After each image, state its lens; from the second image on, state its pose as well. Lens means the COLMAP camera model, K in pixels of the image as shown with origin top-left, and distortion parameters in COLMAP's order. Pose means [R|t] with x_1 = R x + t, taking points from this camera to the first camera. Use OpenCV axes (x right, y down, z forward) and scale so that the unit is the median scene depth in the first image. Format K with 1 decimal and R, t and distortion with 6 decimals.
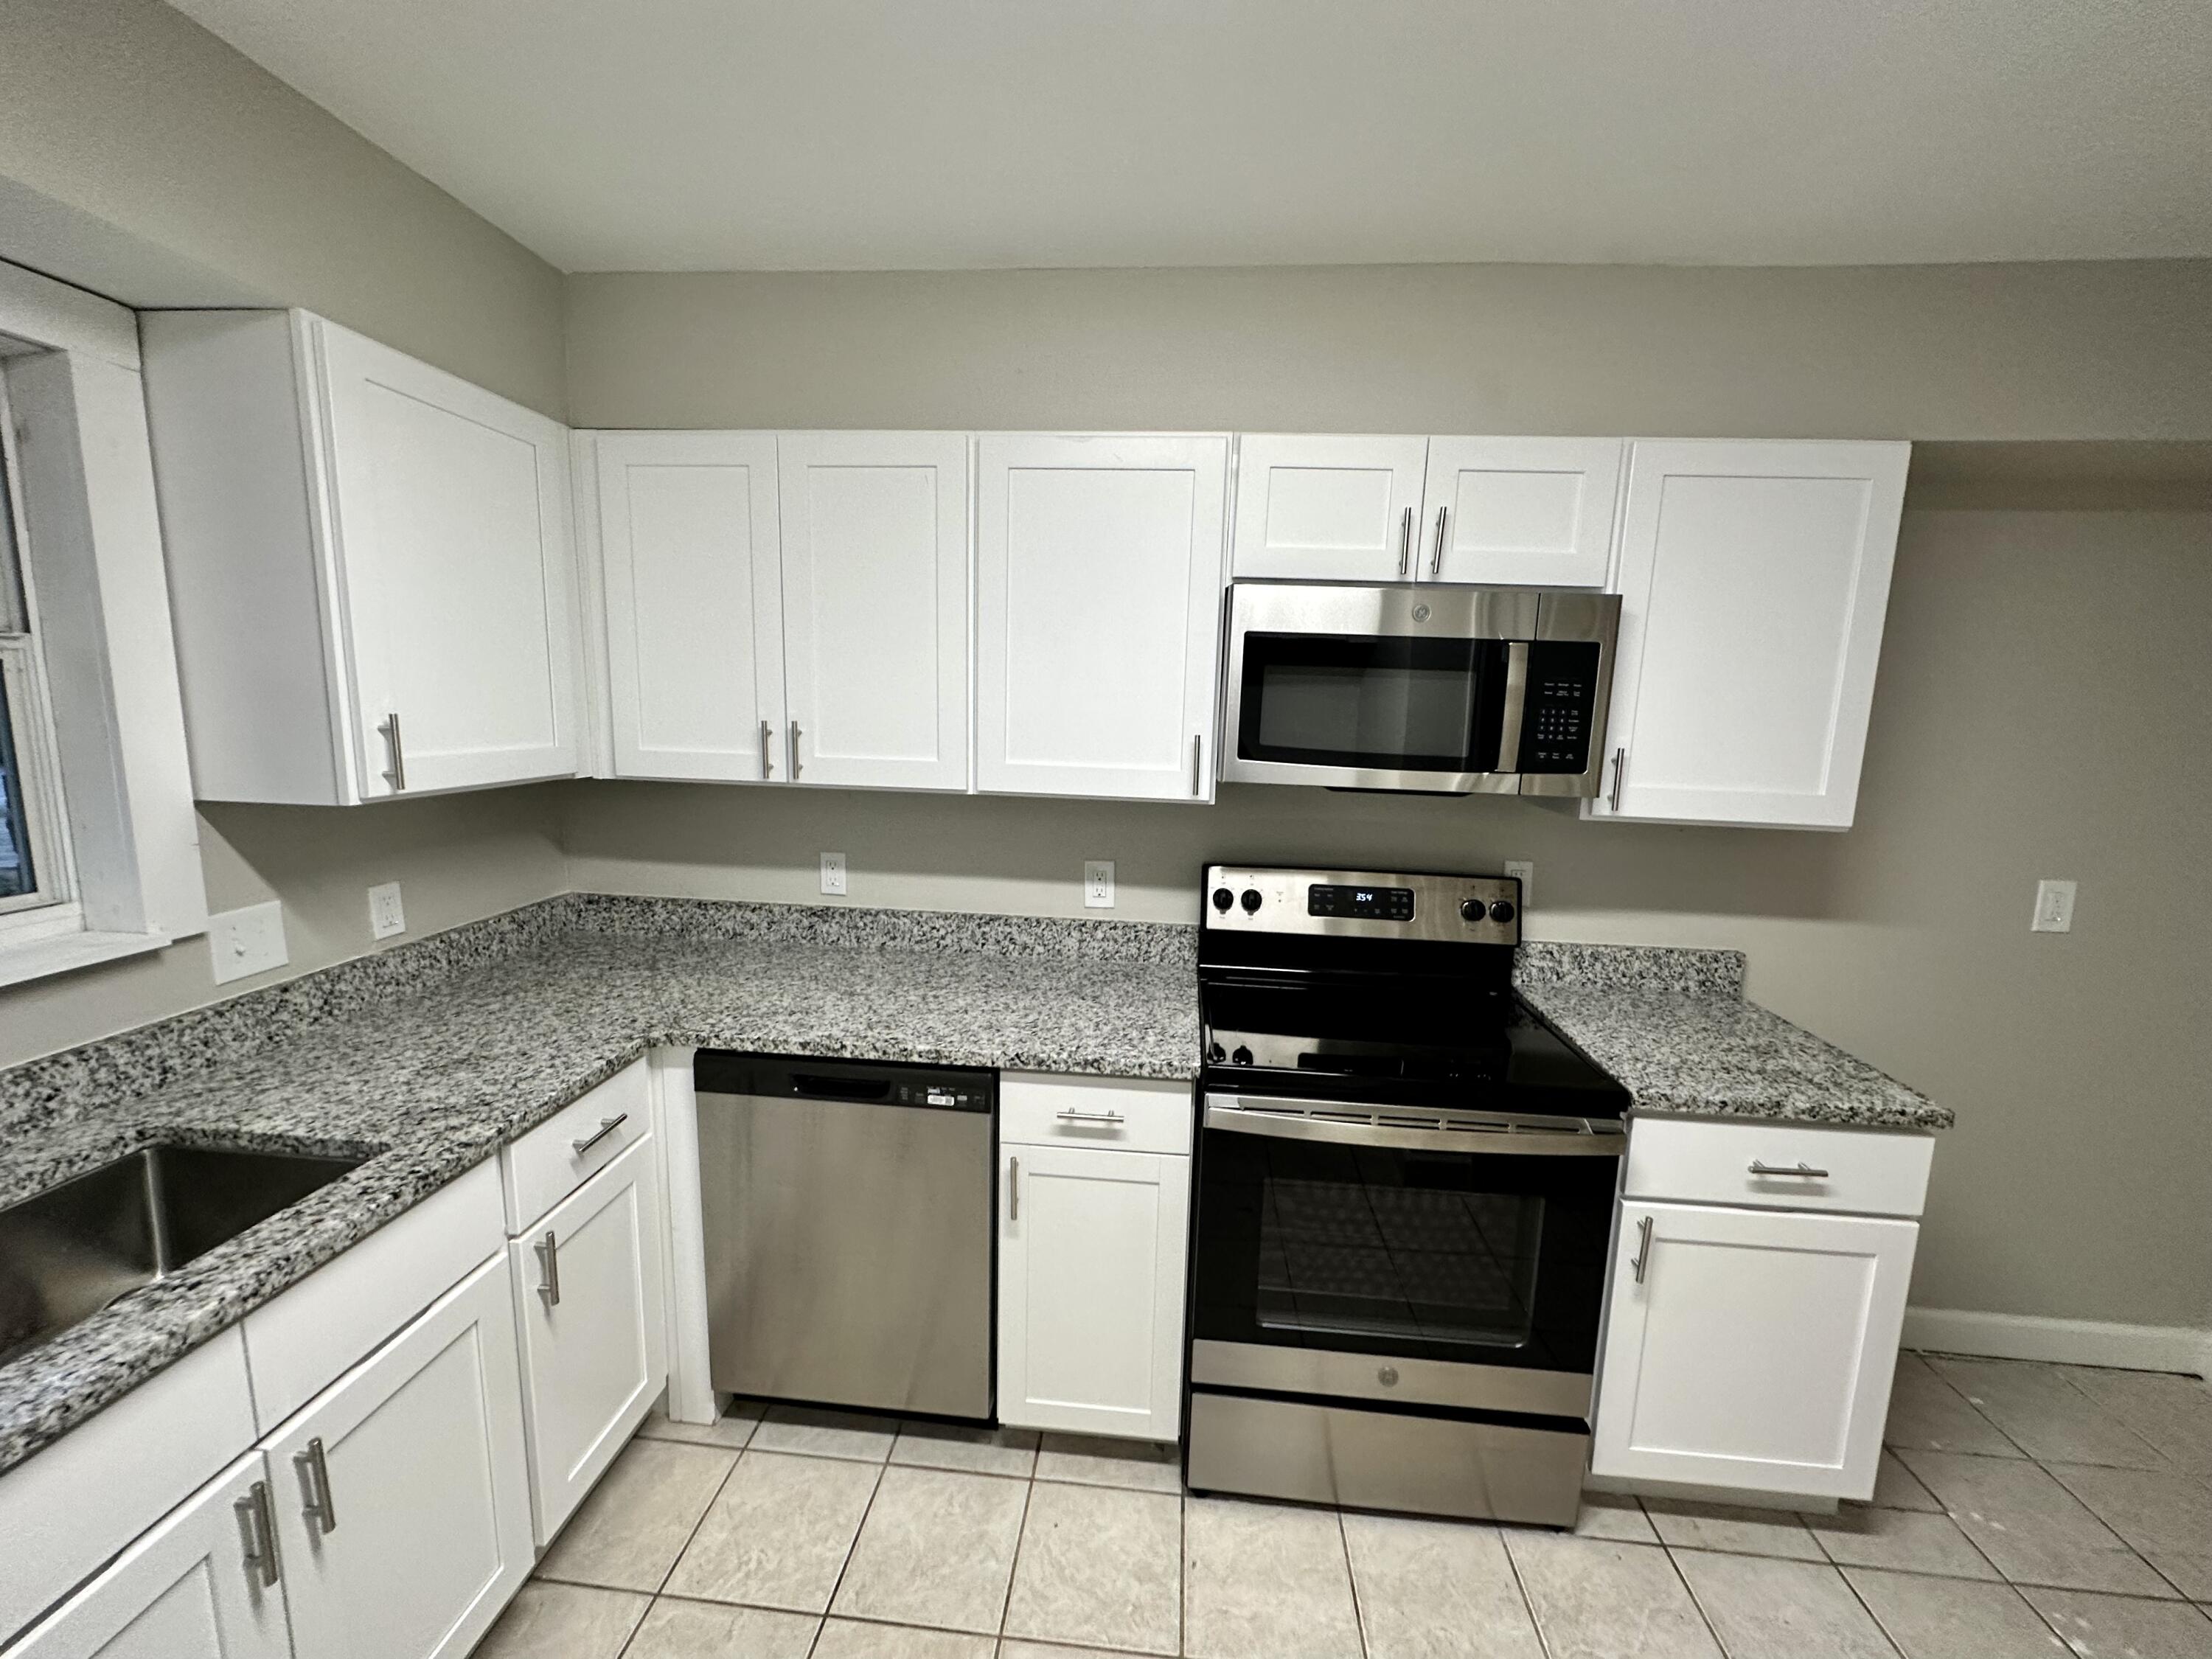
lens RADIAL K [[878.5, 0, 1114.5], [0, 878.5, 829.1], [0, 0, 1]] dist [-0.009519, 0.003048]
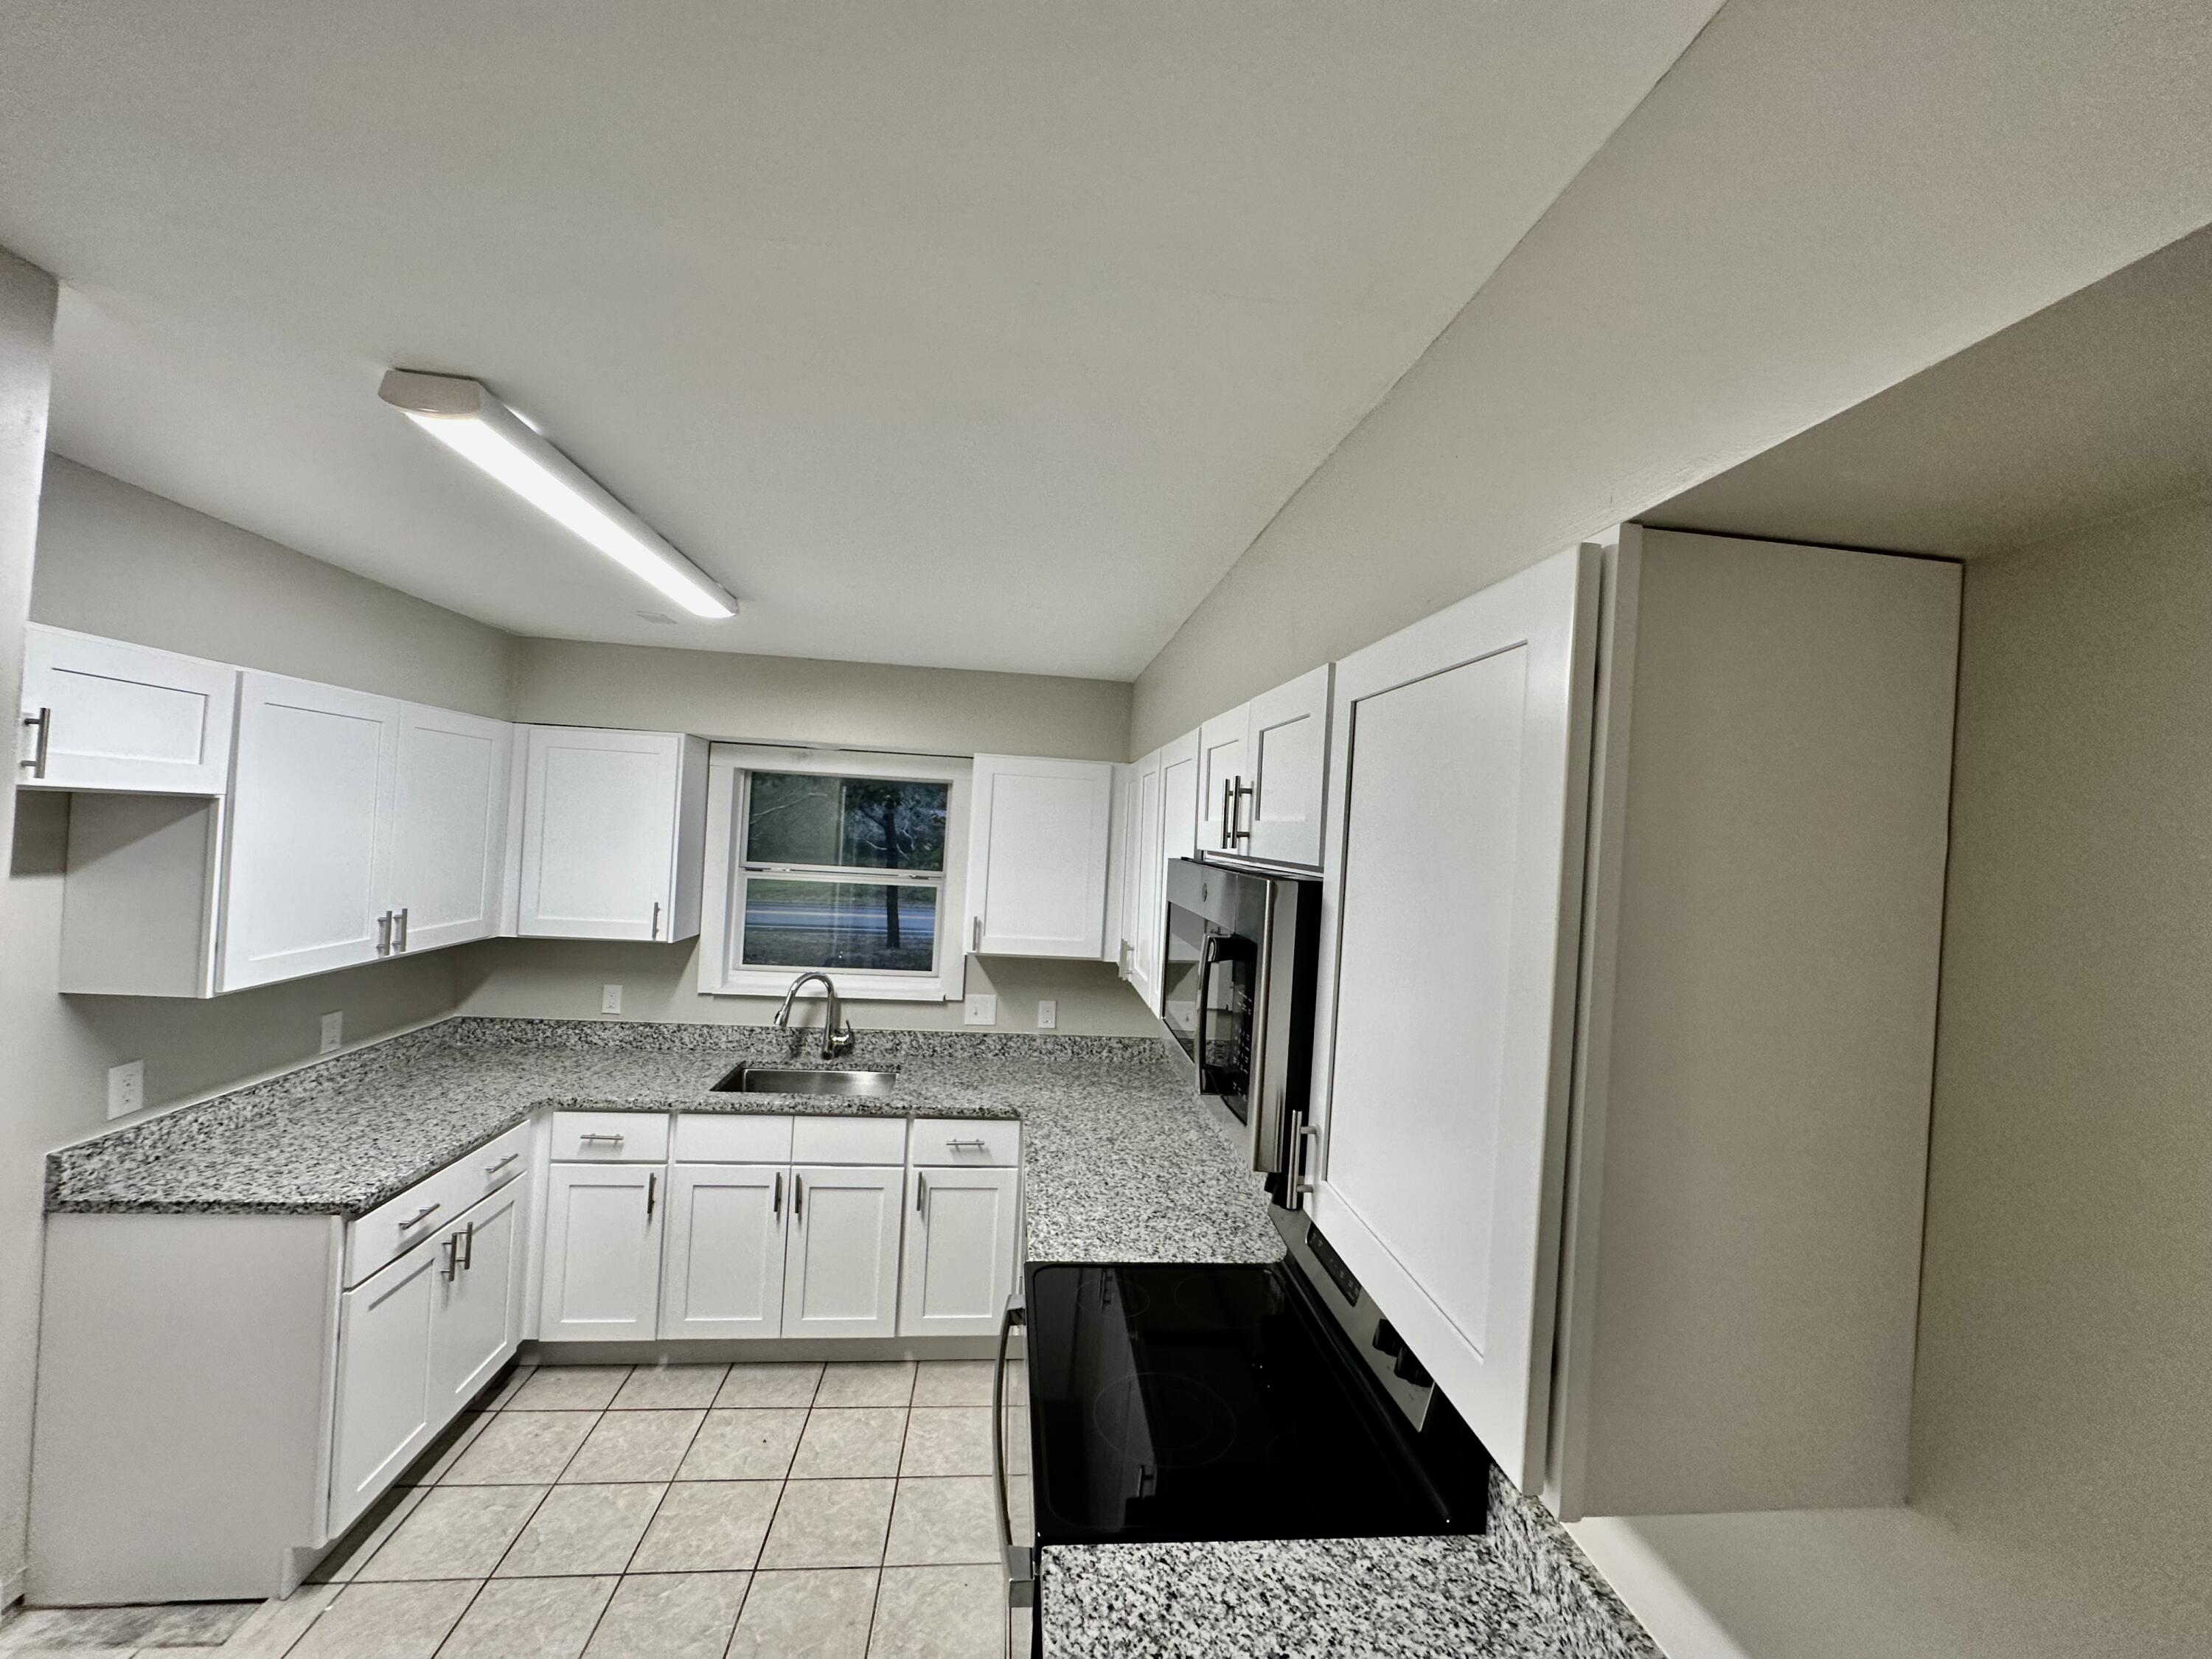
lens RADIAL K [[878.5, 0, 1104.0], [0, 878.5, 813.7], [0, 0, 1]] dist [-0.009519, 0.003048]
pose [[0.197598, -0.036304, -0.979611, 1.327465], [-0.194655, 0.977961, -0.075507, -0.260471], [0.960763, 0.205606, 0.186176, 0.761571]]
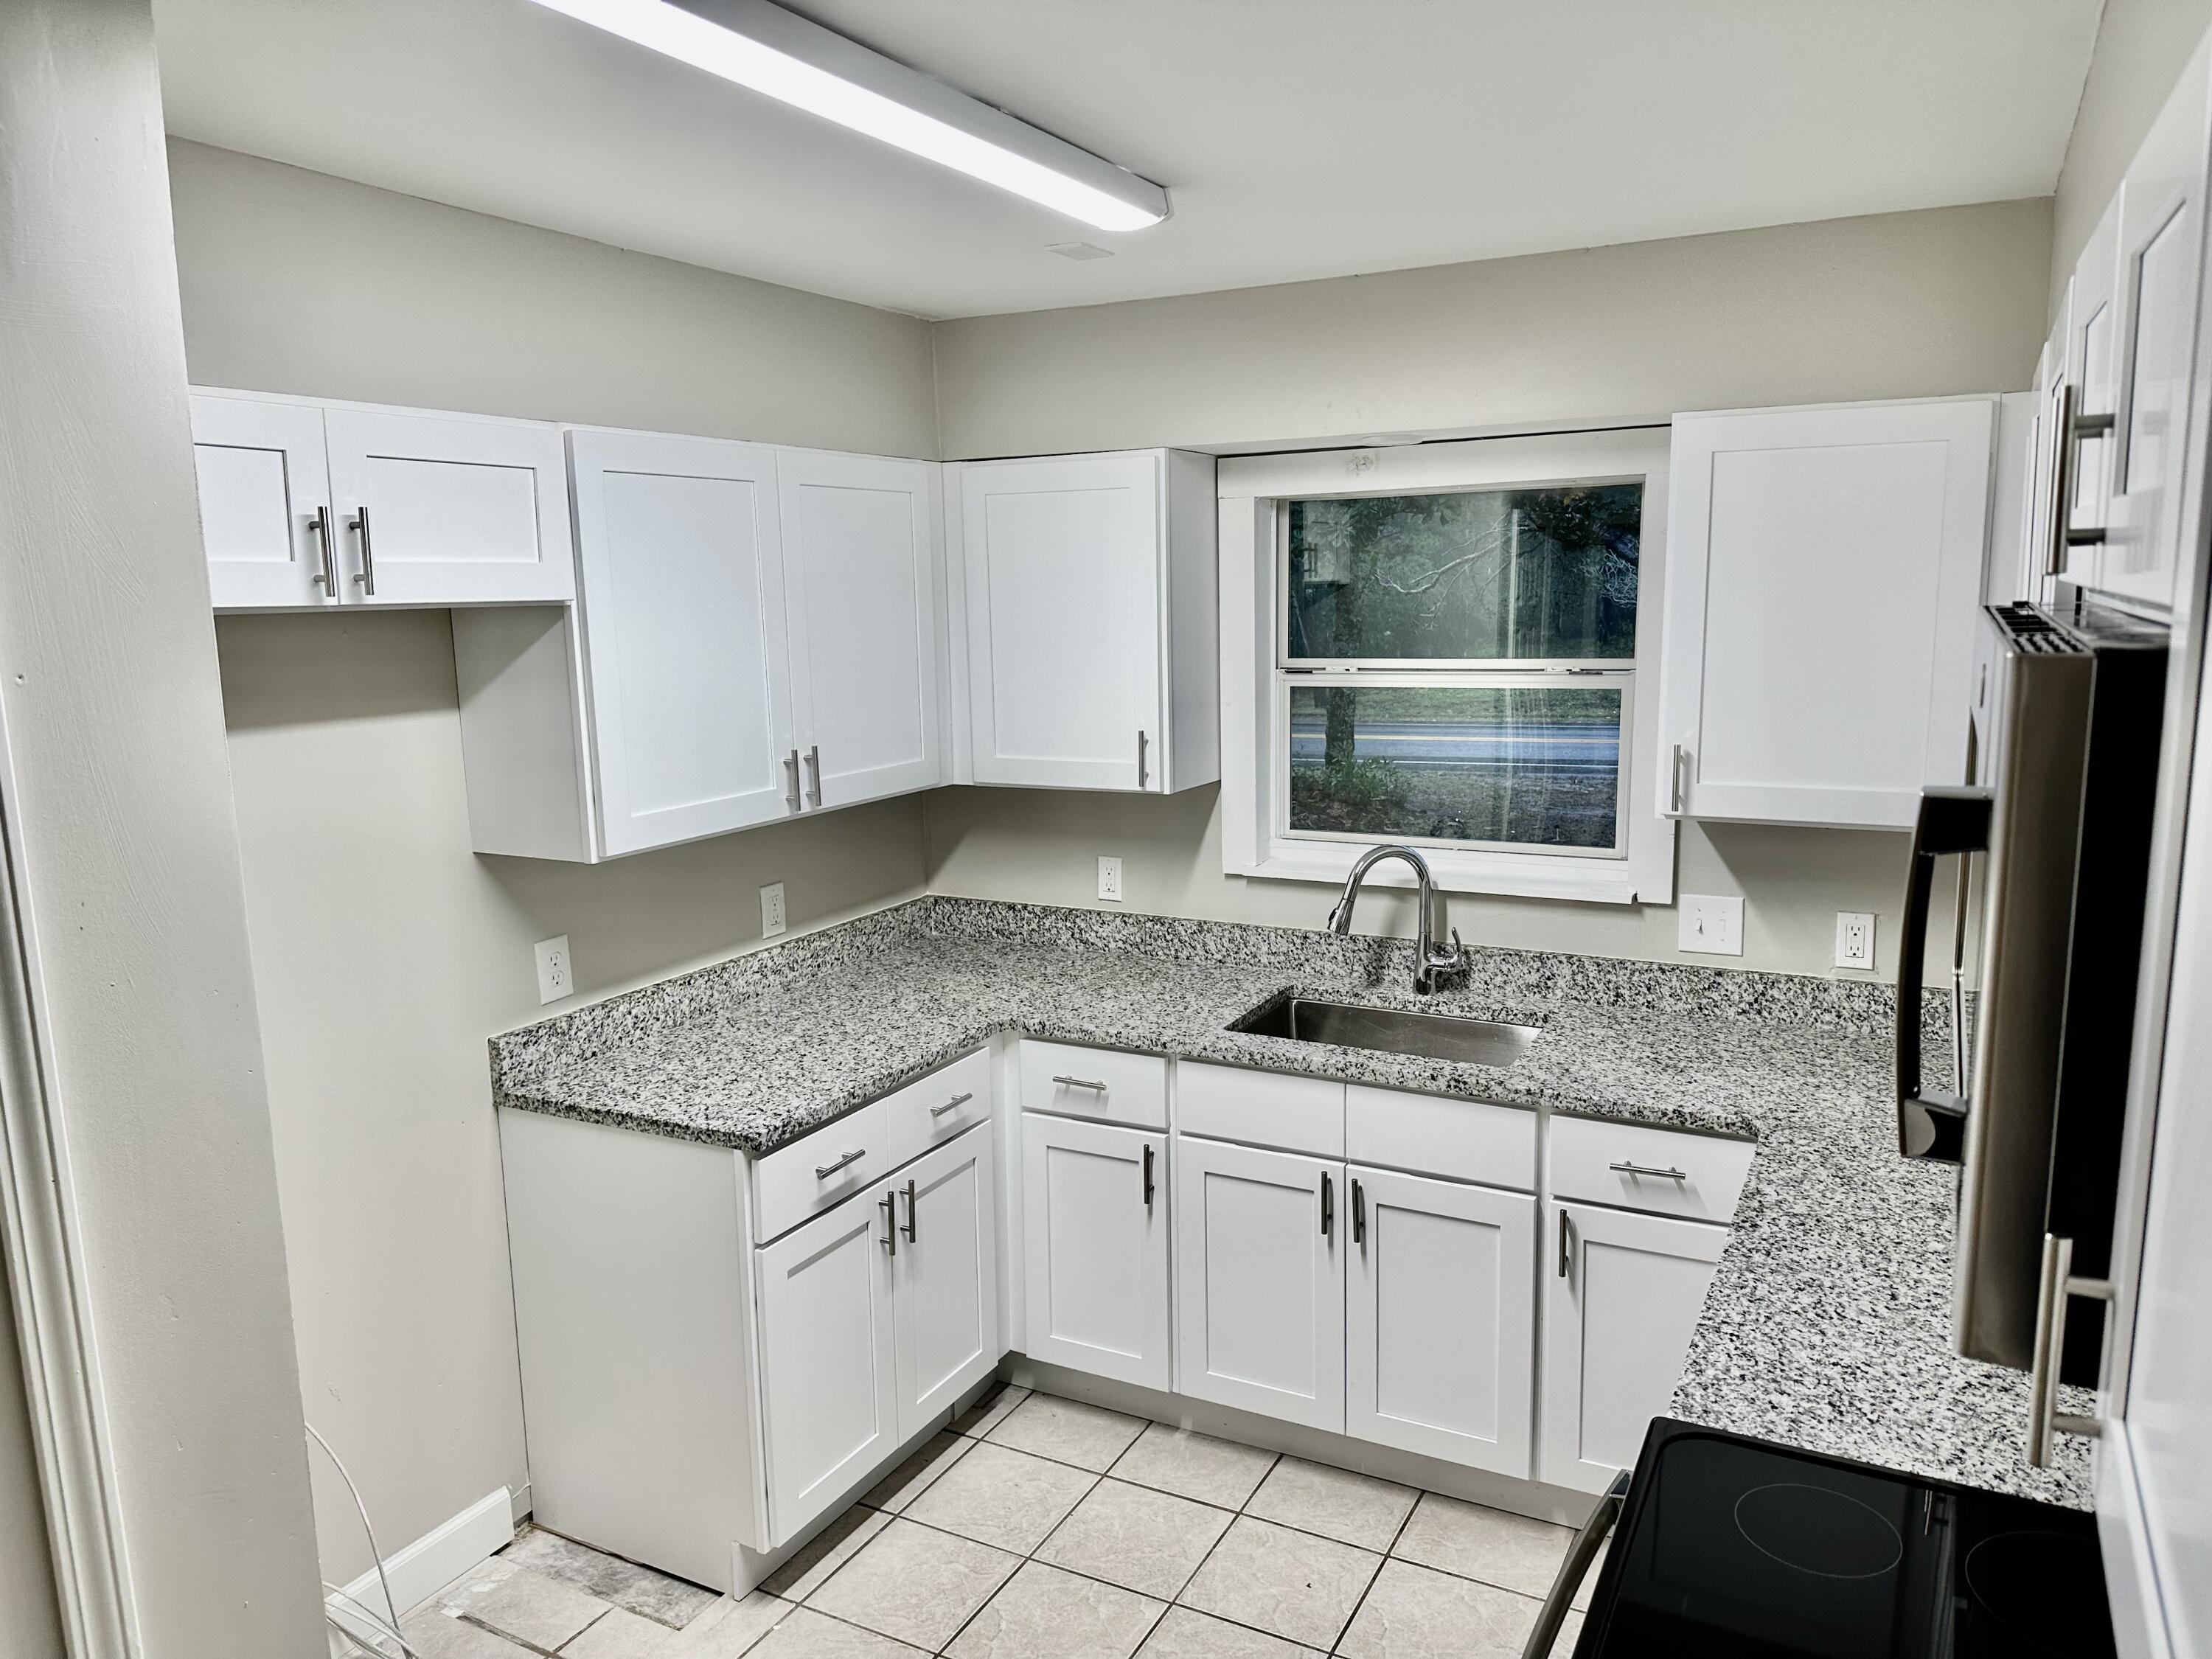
lens RADIAL K [[1544.7, 0, 1124.2], [0, 1544.7, 818.7], [0, 0, 1]] dist [0.078674, -0.088185]
pose [[-0.381292, 0.123678, -0.916144, 1.207199], [-0.126927, 0.974621, 0.184398, -0.294944], [0.915699, 0.186593, -0.355918, 0.980505]]
